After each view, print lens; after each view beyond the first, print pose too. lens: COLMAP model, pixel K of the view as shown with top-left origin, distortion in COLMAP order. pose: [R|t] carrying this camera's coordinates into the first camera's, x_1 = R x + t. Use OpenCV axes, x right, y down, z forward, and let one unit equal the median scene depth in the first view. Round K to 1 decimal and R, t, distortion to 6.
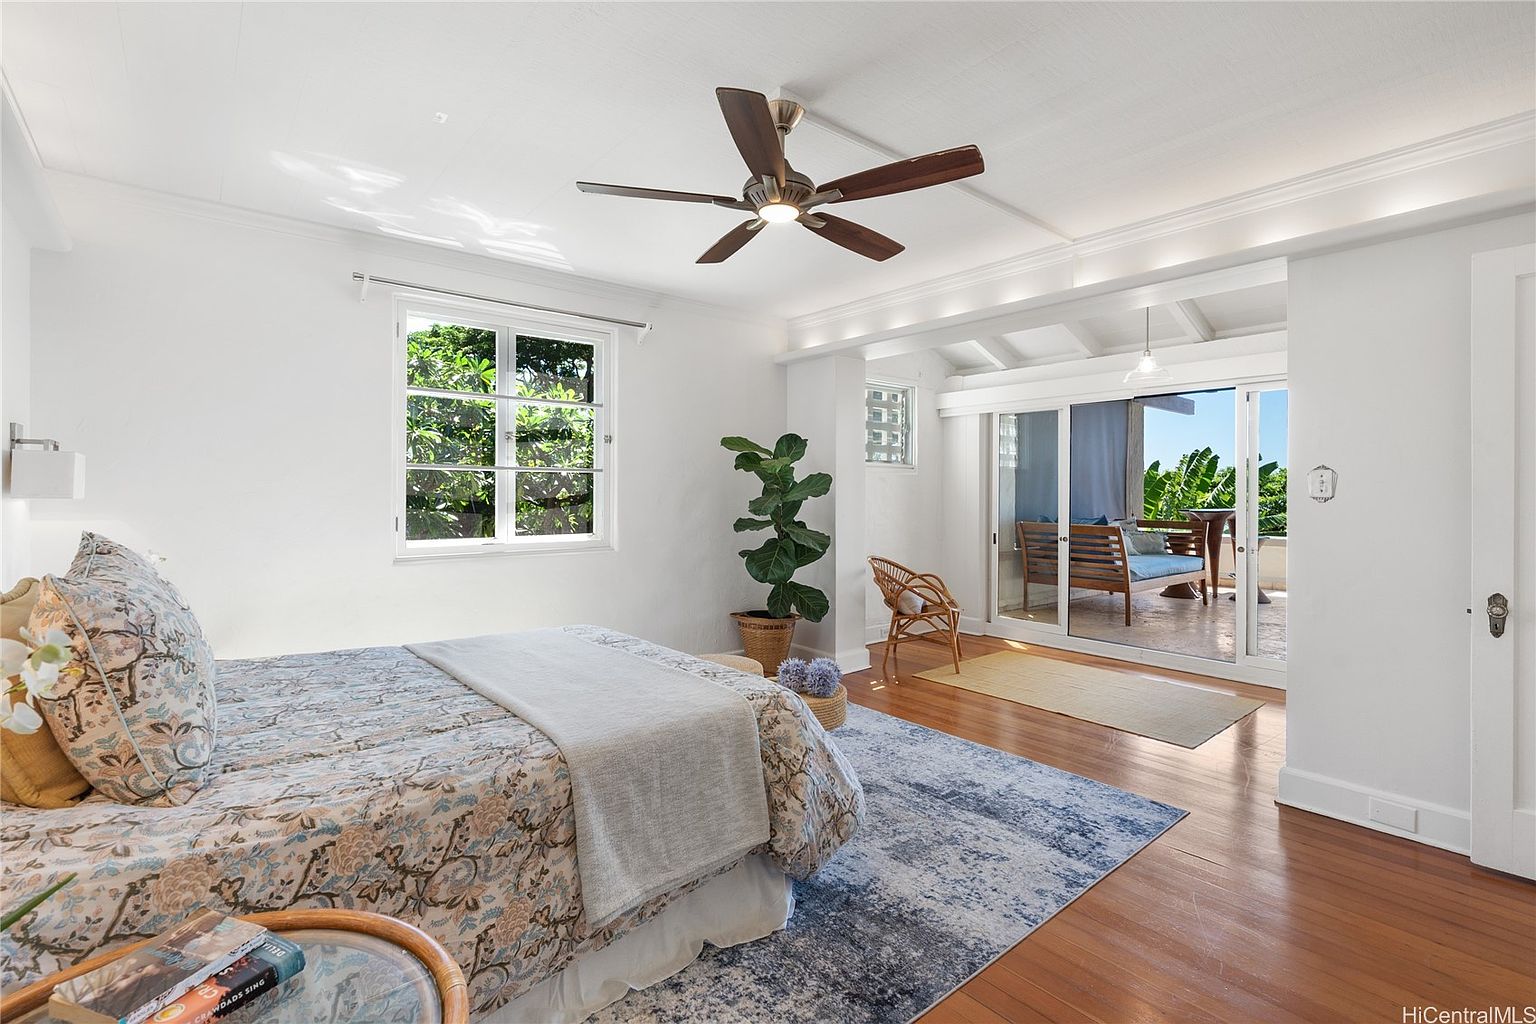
lens RADIAL K [[693.3, 0, 747.5], [0, 693.3, 488.8], [0, 0, 1]] dist [-0.006274, 0.001903]
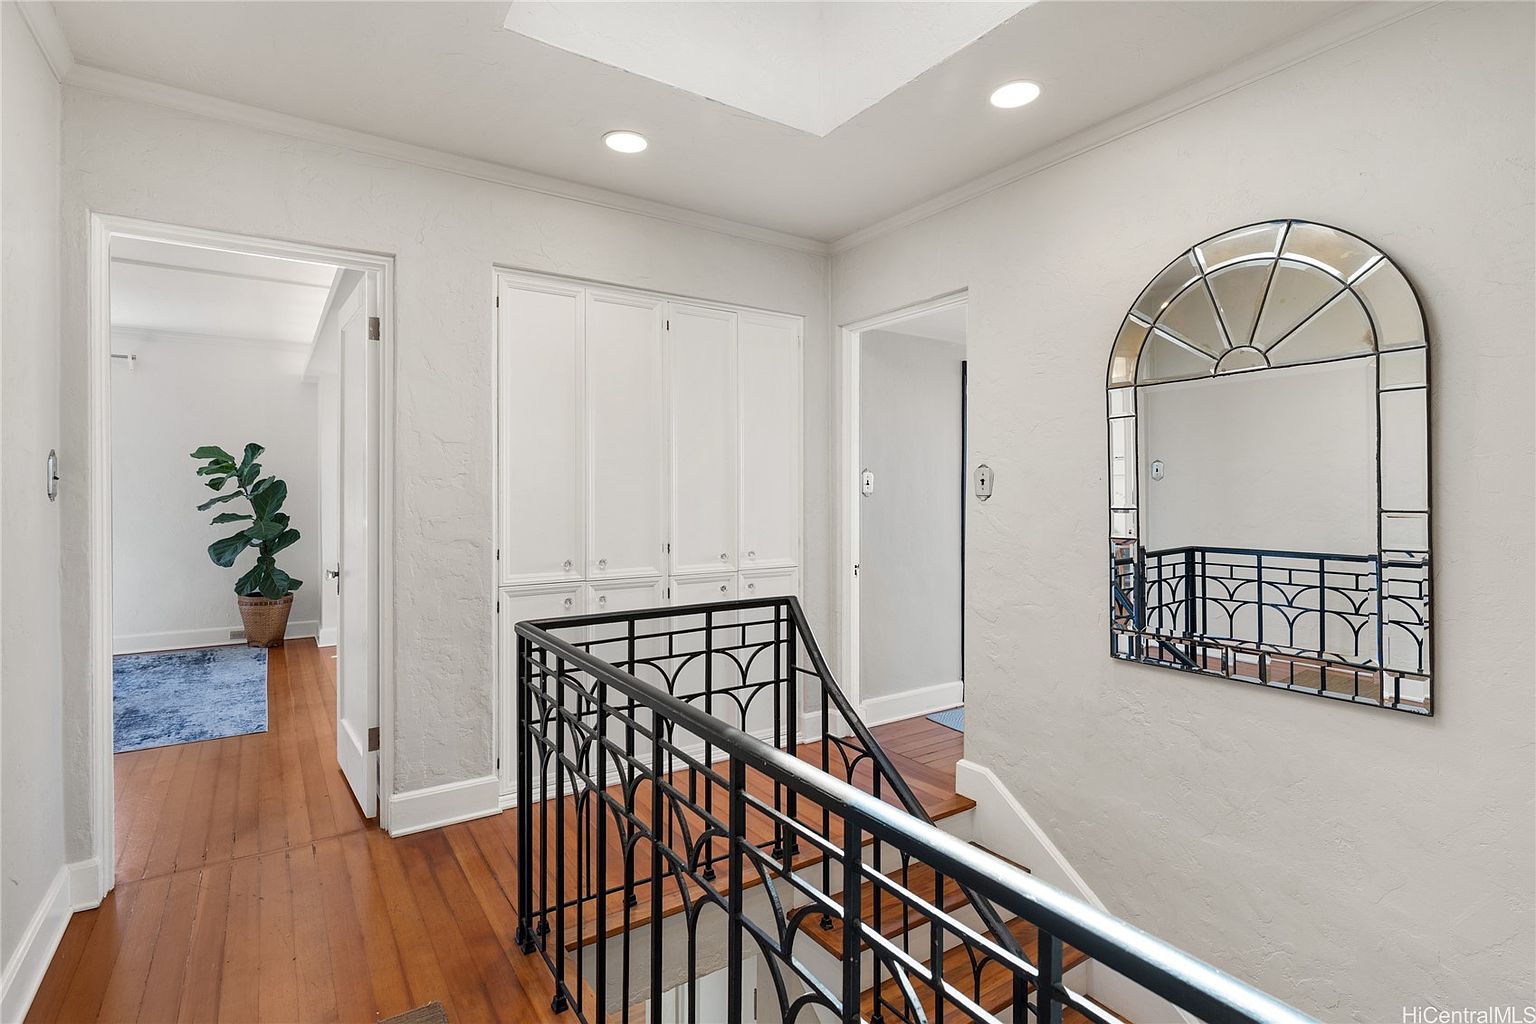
lens RADIAL K [[760.1, 0, 763.4], [0, 760.1, 504.6], [0, 0, 1]] dist [-0.005080, -0.000453]
pose [[0.995888, -0.001362, -0.090582, 1.743784], [0.002335, 0.999941, 0.010639, 0.025318], [0.090562, -0.010807, 0.995832, -0.391035]]
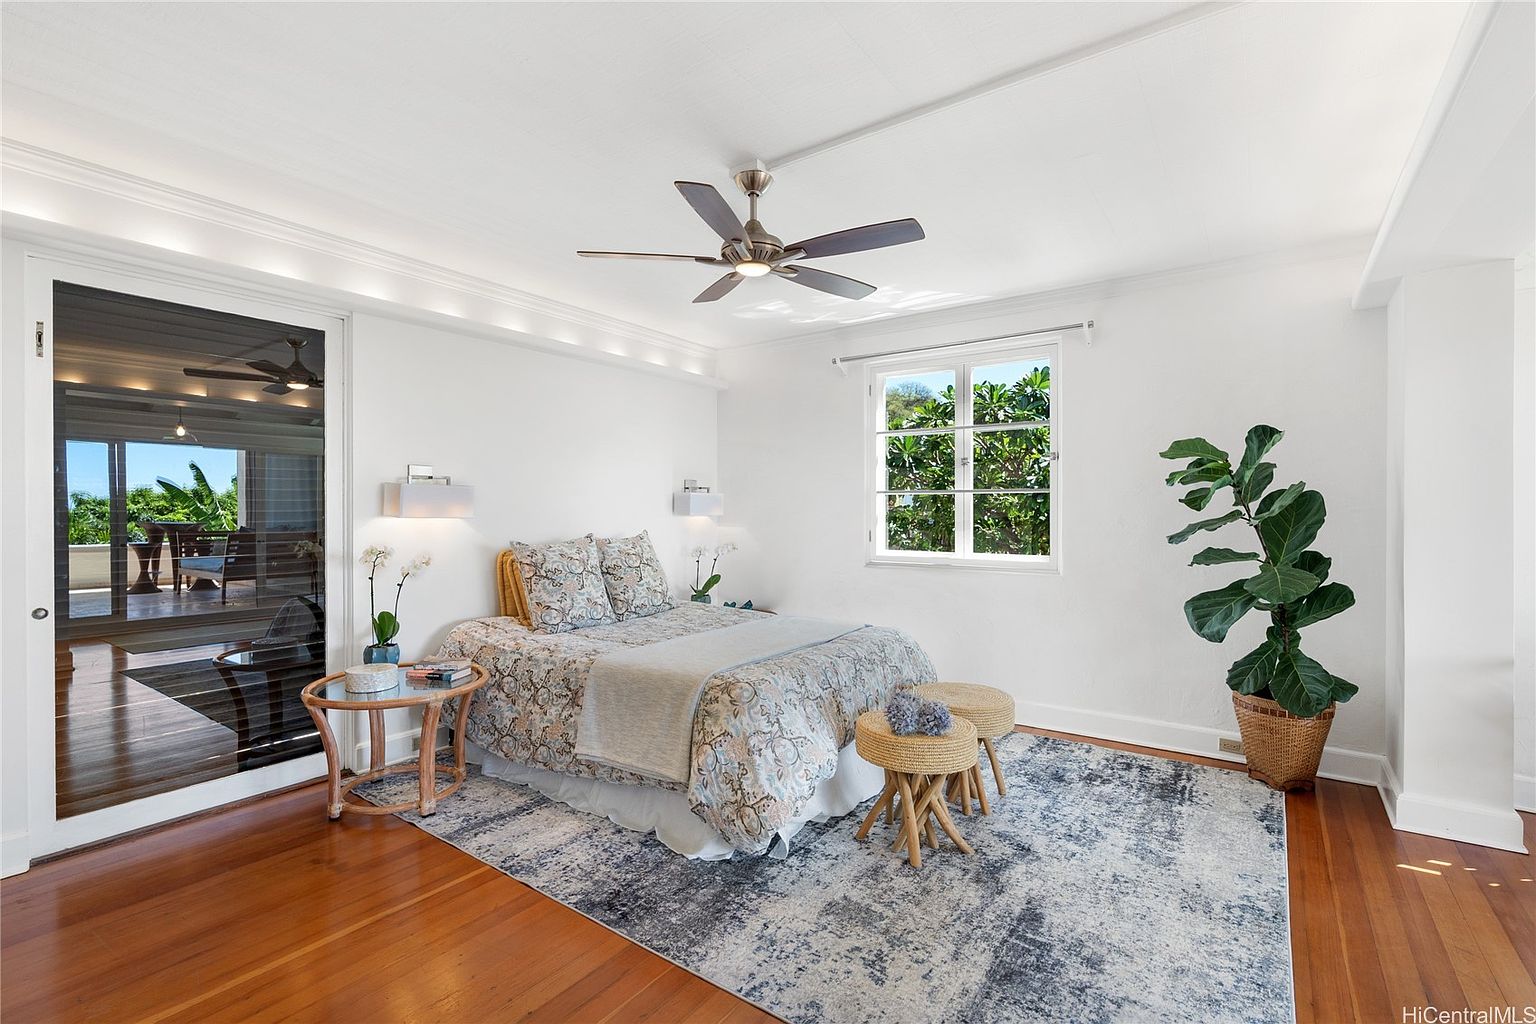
lens RADIAL K [[693.3, 0, 762.5], [0, 693.3, 513.9], [0, 0, 1]] dist [-0.006274, 0.001903]
pose [[0.263451, 0.001168, -0.964672, 0.945779], [0.003706, 0.999991, 0.002223, 0.005488], [0.964666, -0.004161, 0.263444, 0.582903]]
